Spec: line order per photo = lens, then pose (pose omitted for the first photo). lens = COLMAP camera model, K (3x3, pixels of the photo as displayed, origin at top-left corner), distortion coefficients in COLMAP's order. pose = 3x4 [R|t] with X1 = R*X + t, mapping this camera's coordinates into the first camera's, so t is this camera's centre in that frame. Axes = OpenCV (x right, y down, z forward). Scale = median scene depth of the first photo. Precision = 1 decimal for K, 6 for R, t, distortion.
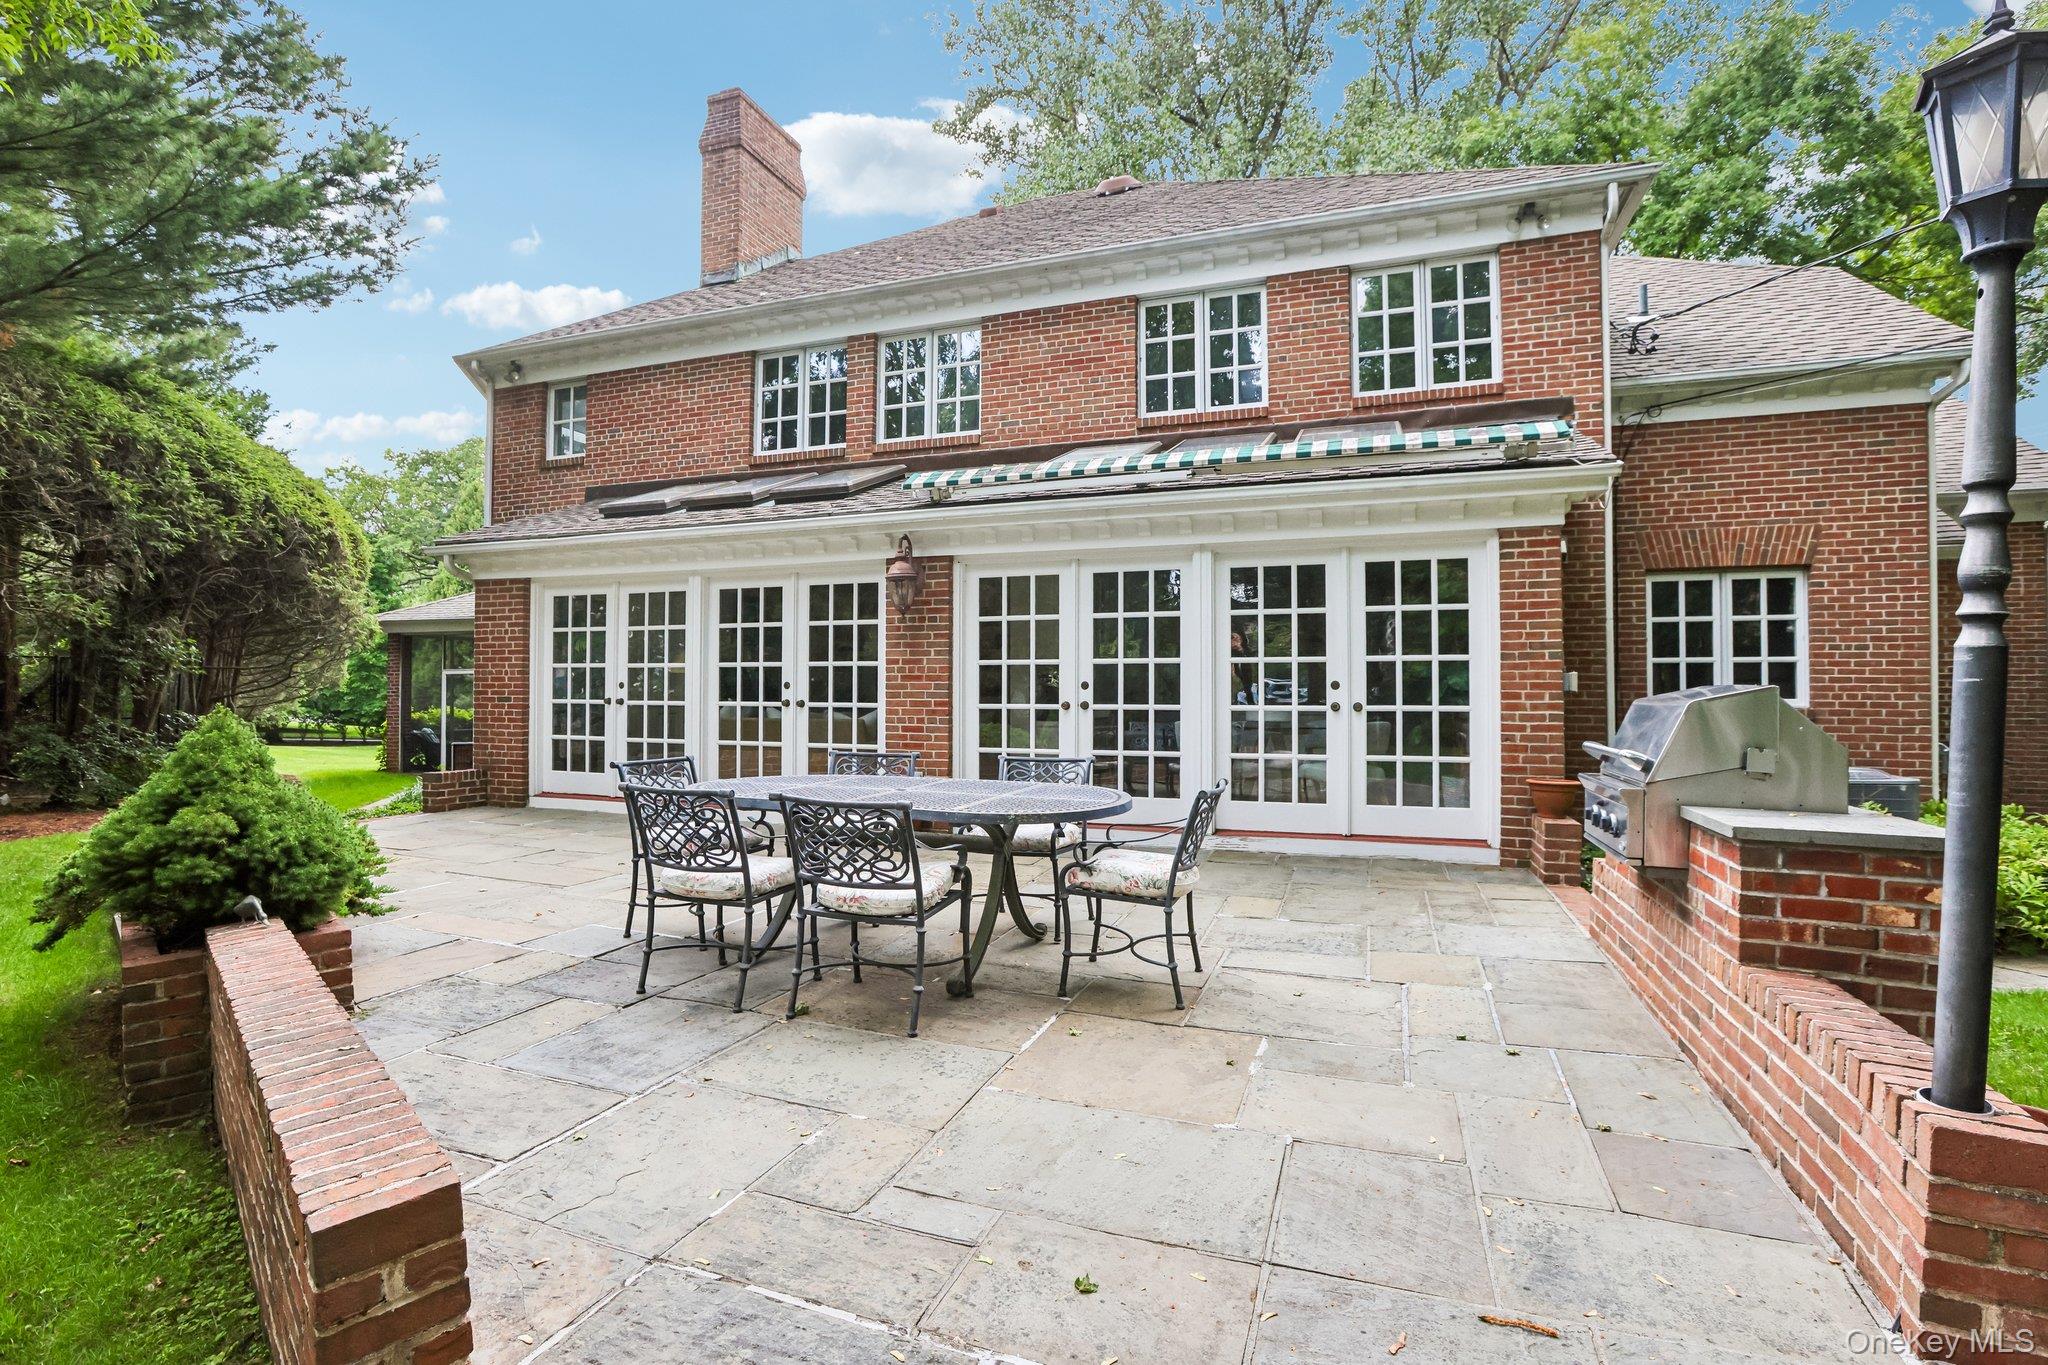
lens RADIAL K [[947.1, 0, 1024.0], [0, 947.1, 682.5], [0, 0, 1]] dist [-0.043594, 0.014777]
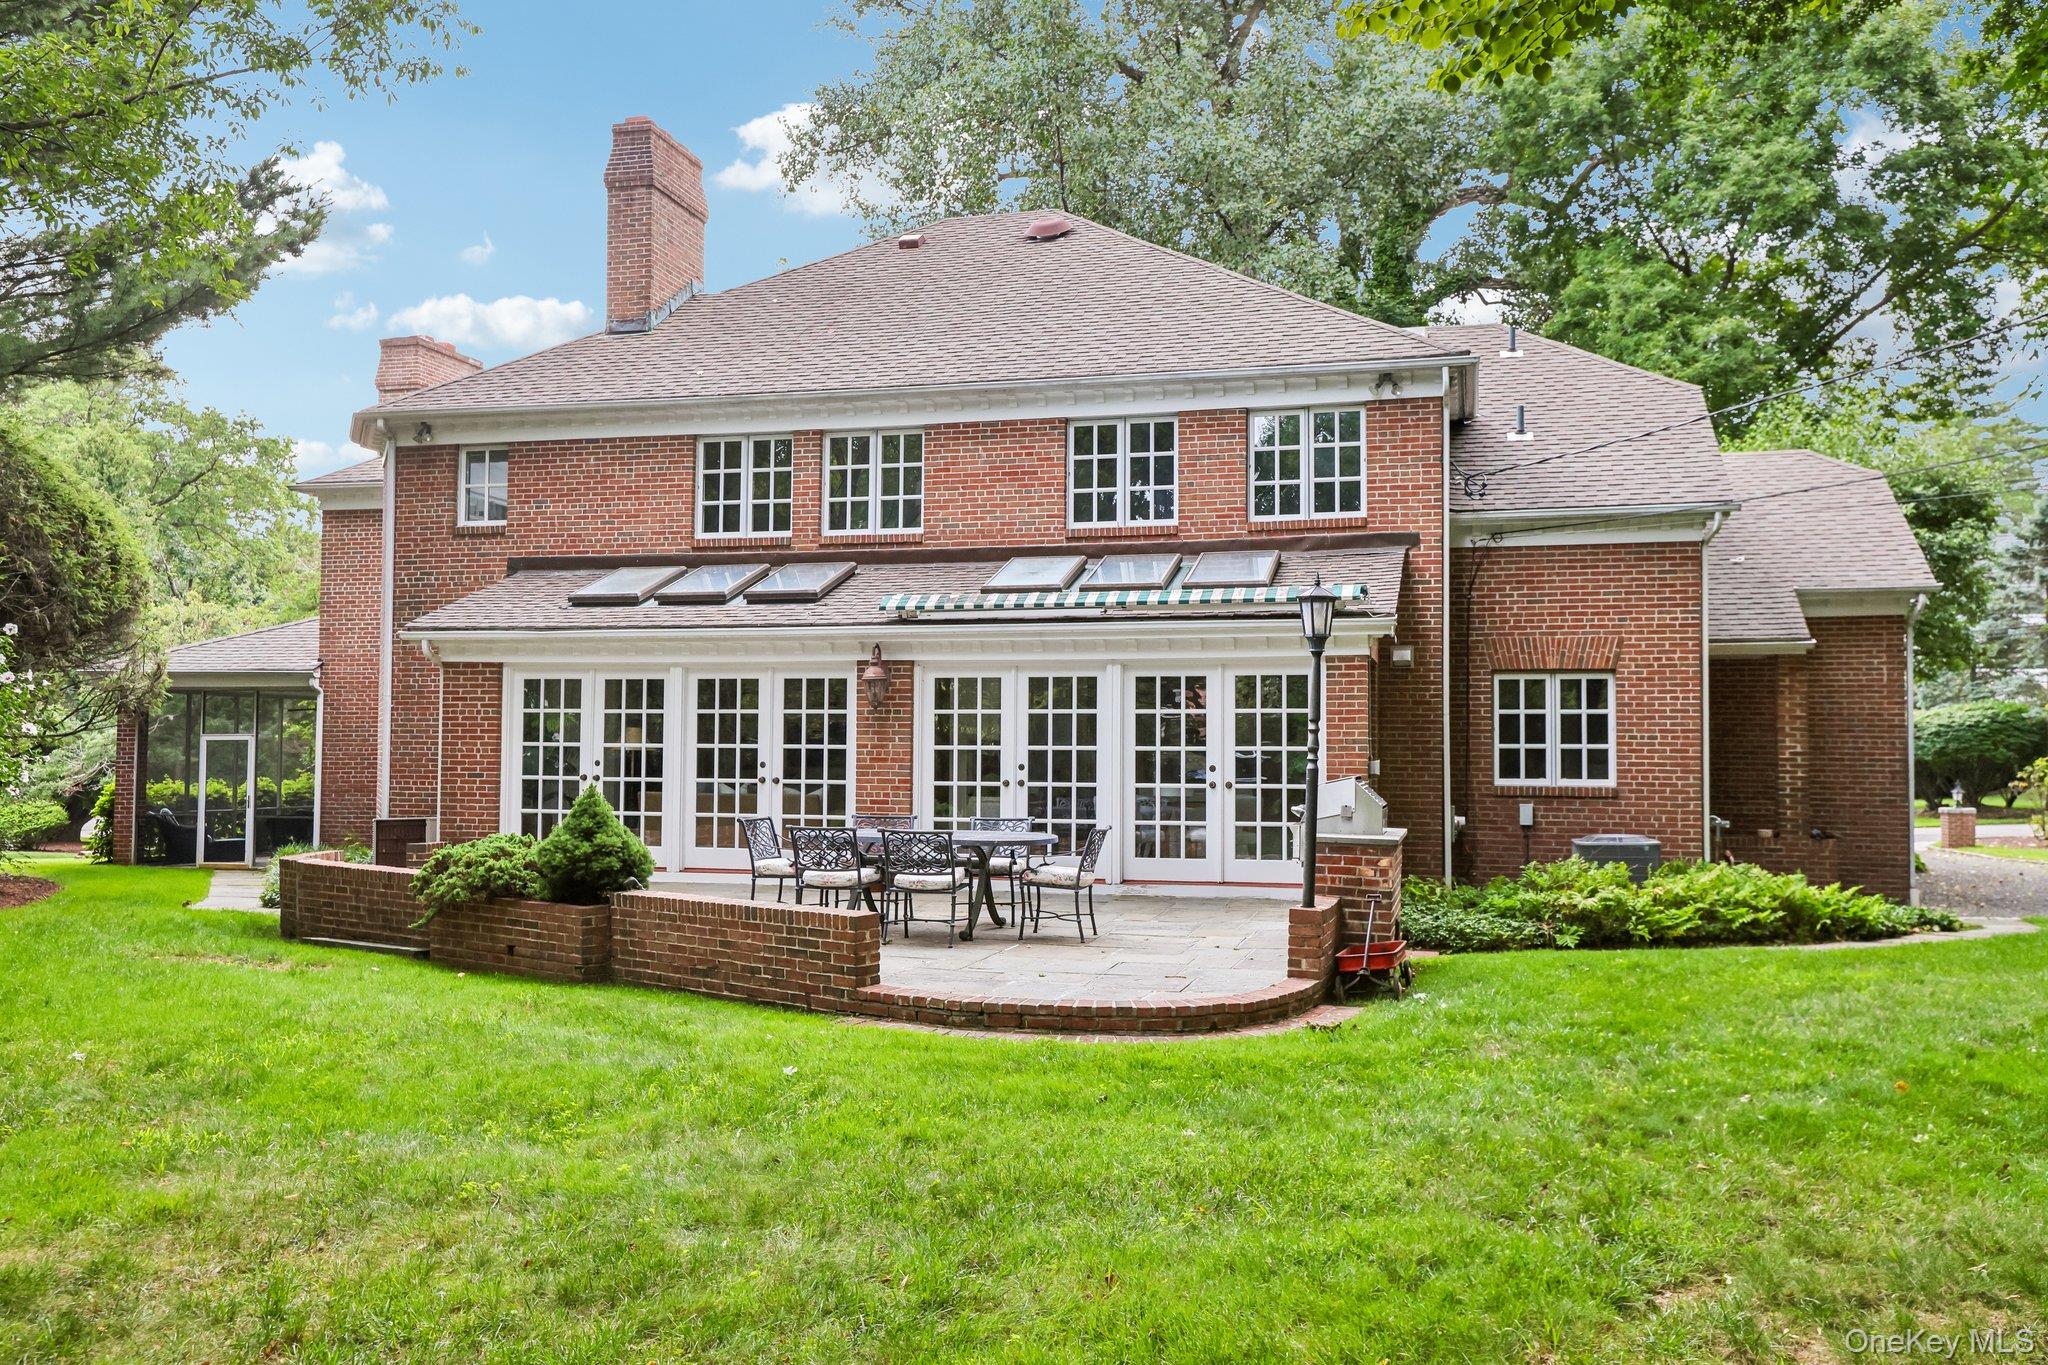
lens RADIAL K [[1672.2, 0, 1085.5], [0, 1672.2, 677.2], [0, 0, 1]] dist [-0.013001, -0.000672]
pose [[0.991844, 0.011018, 0.126980, -0.119855], [-0.006388, 0.999302, -0.036808, -0.031217], [-0.127297, 0.035696, 0.991222, -1.081043]]
